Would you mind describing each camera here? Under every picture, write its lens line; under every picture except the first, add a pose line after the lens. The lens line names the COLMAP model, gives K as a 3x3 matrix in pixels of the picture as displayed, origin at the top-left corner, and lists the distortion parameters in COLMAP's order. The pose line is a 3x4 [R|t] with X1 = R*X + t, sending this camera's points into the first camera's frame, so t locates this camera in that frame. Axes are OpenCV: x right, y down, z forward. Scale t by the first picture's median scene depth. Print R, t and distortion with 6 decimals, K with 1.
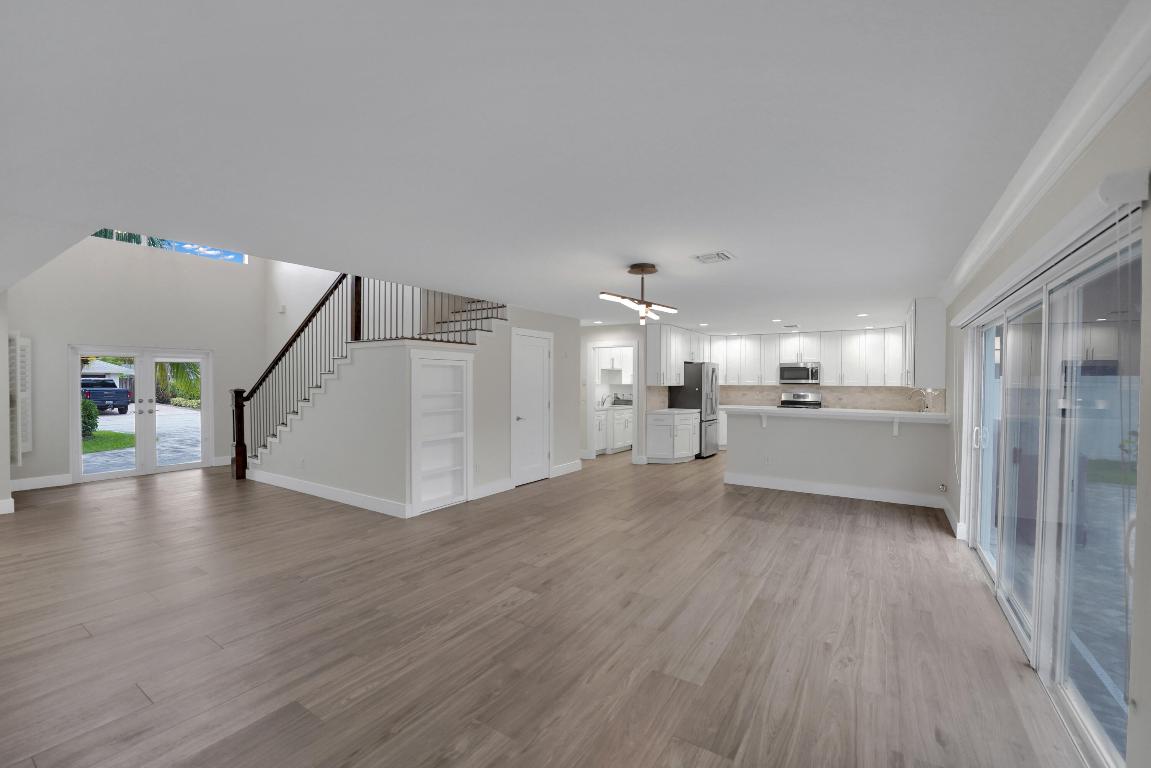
lens RADIAL K [[498.9, 0, 575.5], [0, 498.9, 384.0], [0, 0, 1]] dist [-0.023166, 0.000191]
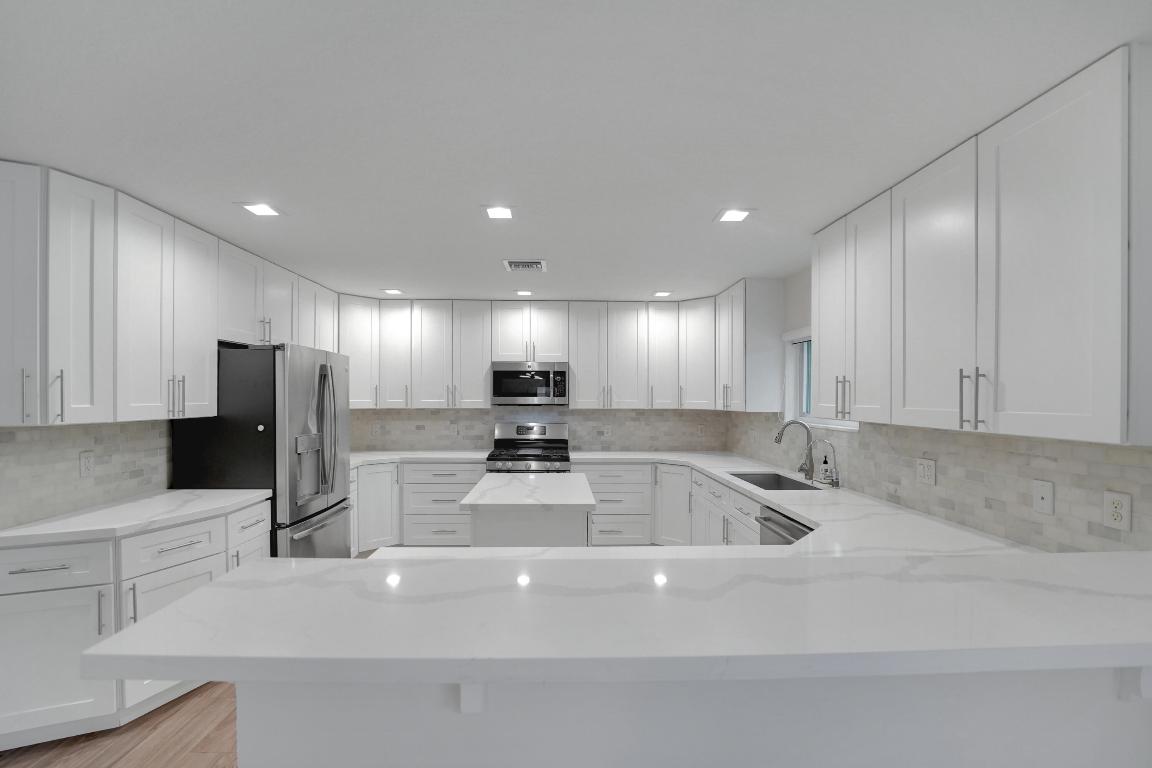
lens RADIAL K [[485.7, 0, 570.7], [0, 485.7, 400.3], [0, 0, 1]] dist [-0.022275, -0.000075]
pose [[0.830579, -0.006168, 0.556867, 0.246006], [0.003230, 0.999975, 0.006260, -0.008862], [-0.556892, -0.003401, 0.830578, 0.655575]]
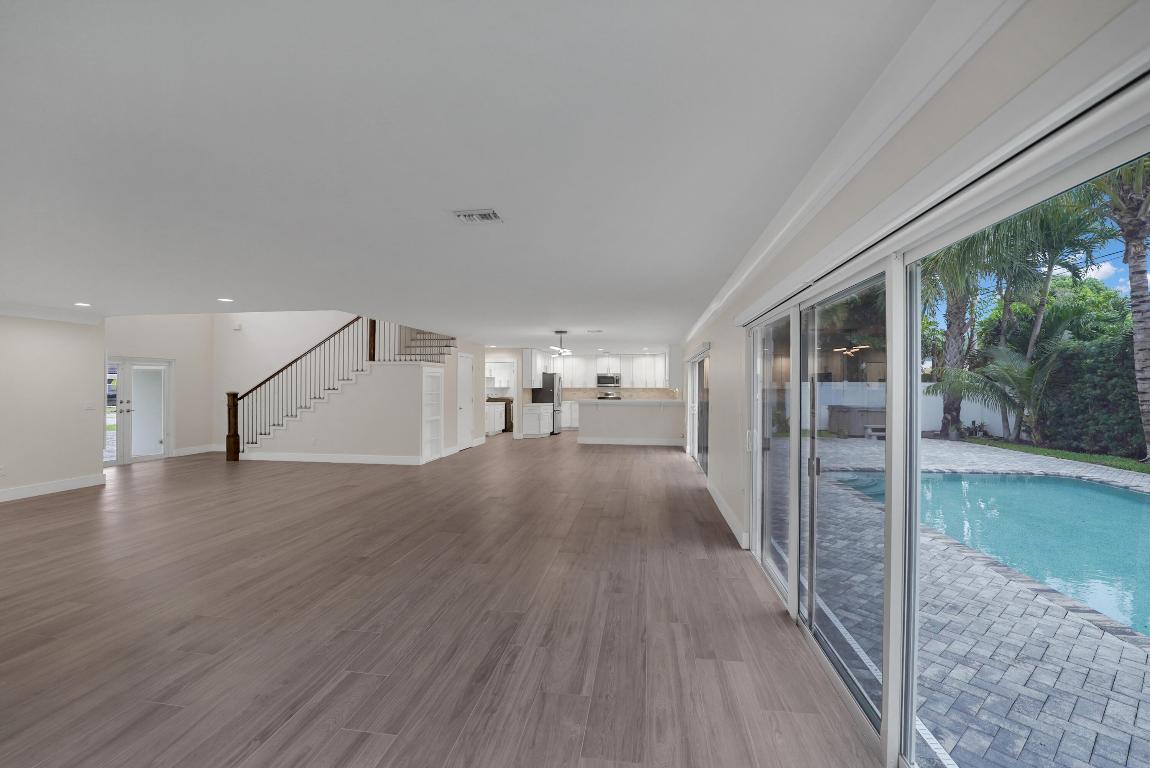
lens RADIAL K [[487.1, 0, 575.0], [0, 487.1, 384.0], [0, 0, 1]] dist [-0.000112, -0.000009]
pose [[0.918588, -0.000644, 0.395217, -0.300920], [0.004301, 0.999956, -0.008367, 0.004206], [-0.395194, 0.009385, 0.918550, -0.444815]]
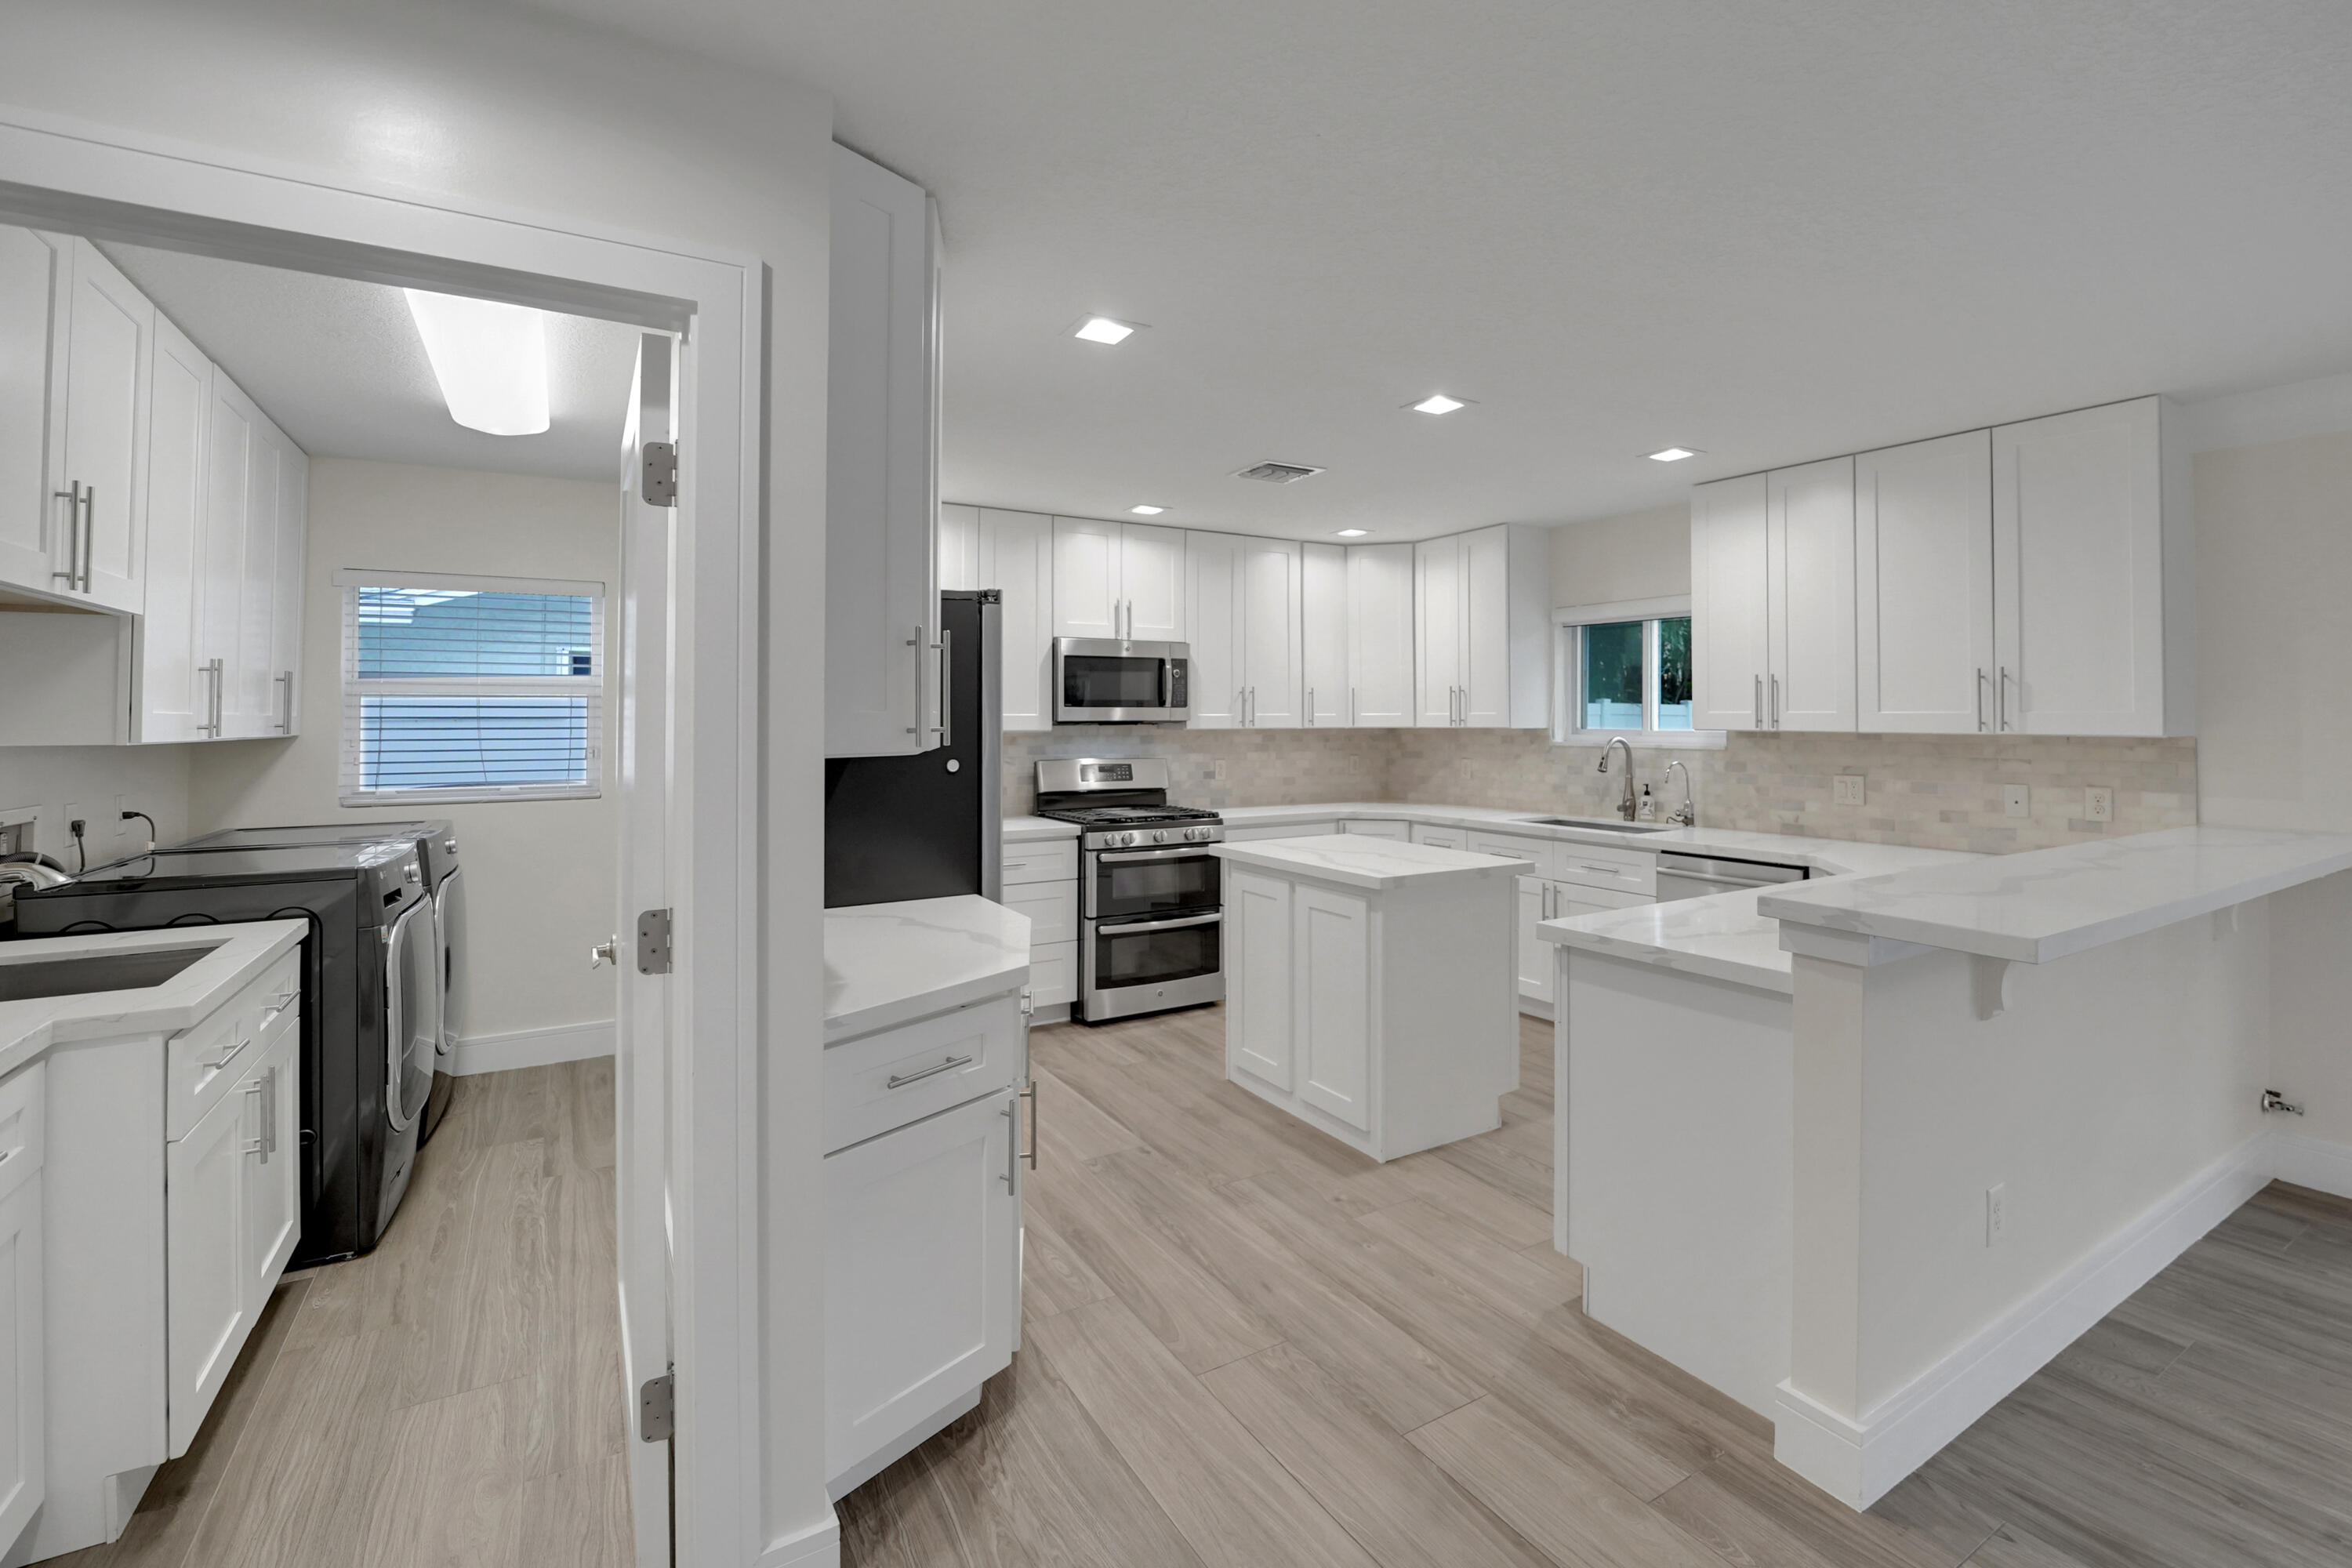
lens RADIAL K [[1036.8, 0, 1176.8], [0, 1036.8, 717.1], [0, 0, 1]] dist [-0.032640, 0.000522]
pose [[0.458086, -0.005183, 0.888893, -0.005807], [0.008653, 0.999962, 0.001371, -0.004338], [-0.888866, 0.007064, 0.458114, 0.826023]]
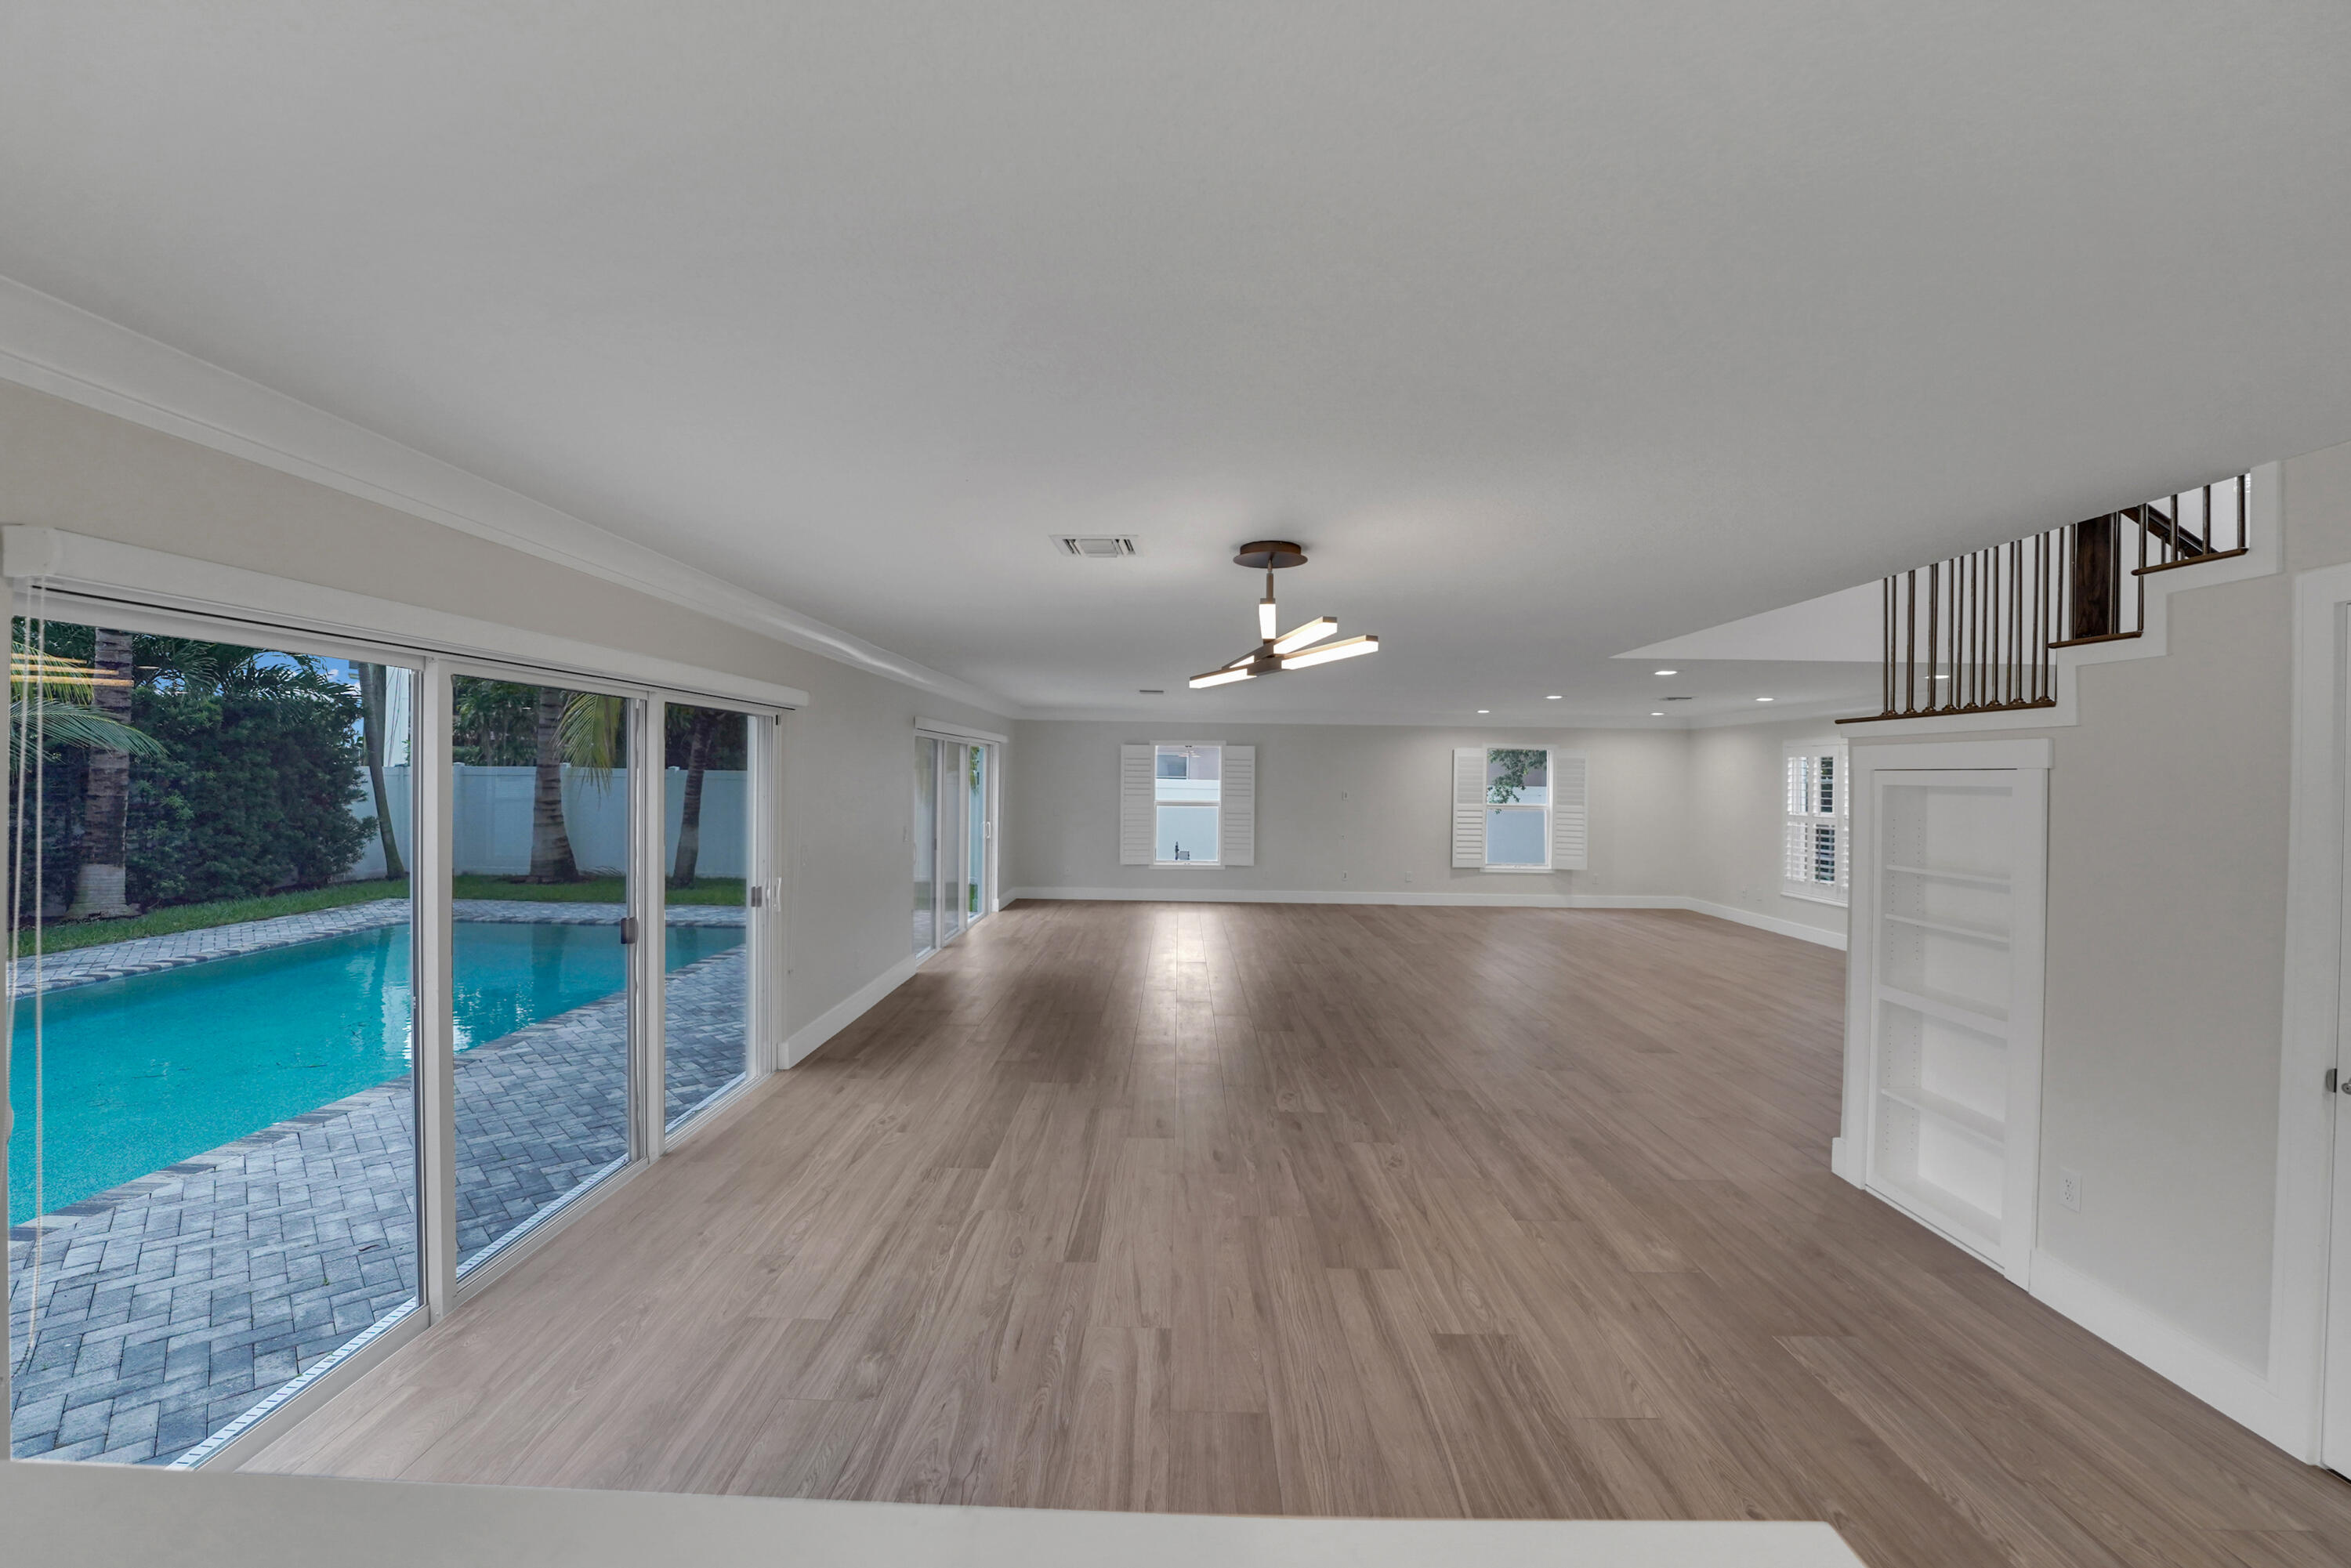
lens RADIAL K [[990.7, 0, 1175.5], [0, 990.7, 784.0], [0, 0, 1]] dist [-0.011947, 0.000106]
pose [[-0.850248, -0.009583, -0.526294, 0.308813], [-0.019870, 0.999706, 0.013897, -0.024038], [0.526006, 0.022273, -0.850189, 0.814580]]
